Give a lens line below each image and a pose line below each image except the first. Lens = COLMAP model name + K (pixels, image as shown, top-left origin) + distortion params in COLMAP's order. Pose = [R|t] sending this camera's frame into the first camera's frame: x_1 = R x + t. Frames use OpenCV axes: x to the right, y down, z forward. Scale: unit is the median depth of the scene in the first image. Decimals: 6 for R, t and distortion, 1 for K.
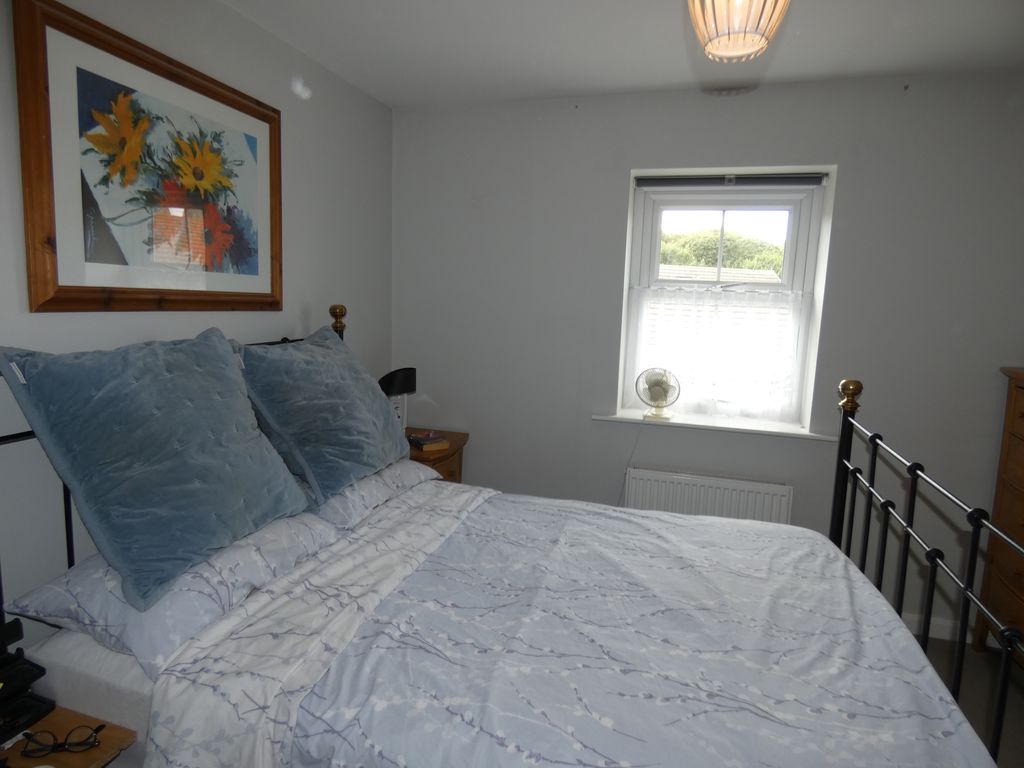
lens RADIAL K [[610.9, 0, 506.2], [0, 610.9, 385.7], [0, 0, 1]] dist [-0.004249, 0.000702]
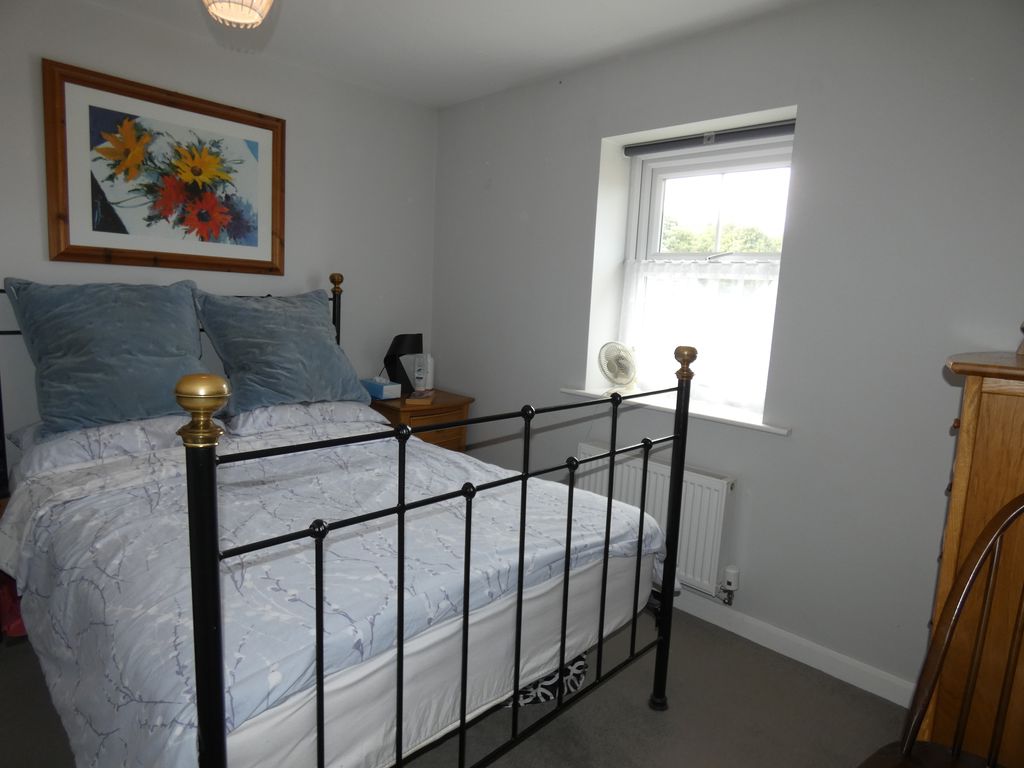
lens RADIAL K [[610.9, 0, 503.7], [0, 610.9, 380.0], [0, 0, 1]] dist [-0.004249, 0.000702]
pose [[0.882046, 0.078034, -0.464656, 0.800804], [-0.087745, 0.996143, 0.000728, 0.066166], [0.462921, 0.040130, 0.885491, 0.108710]]
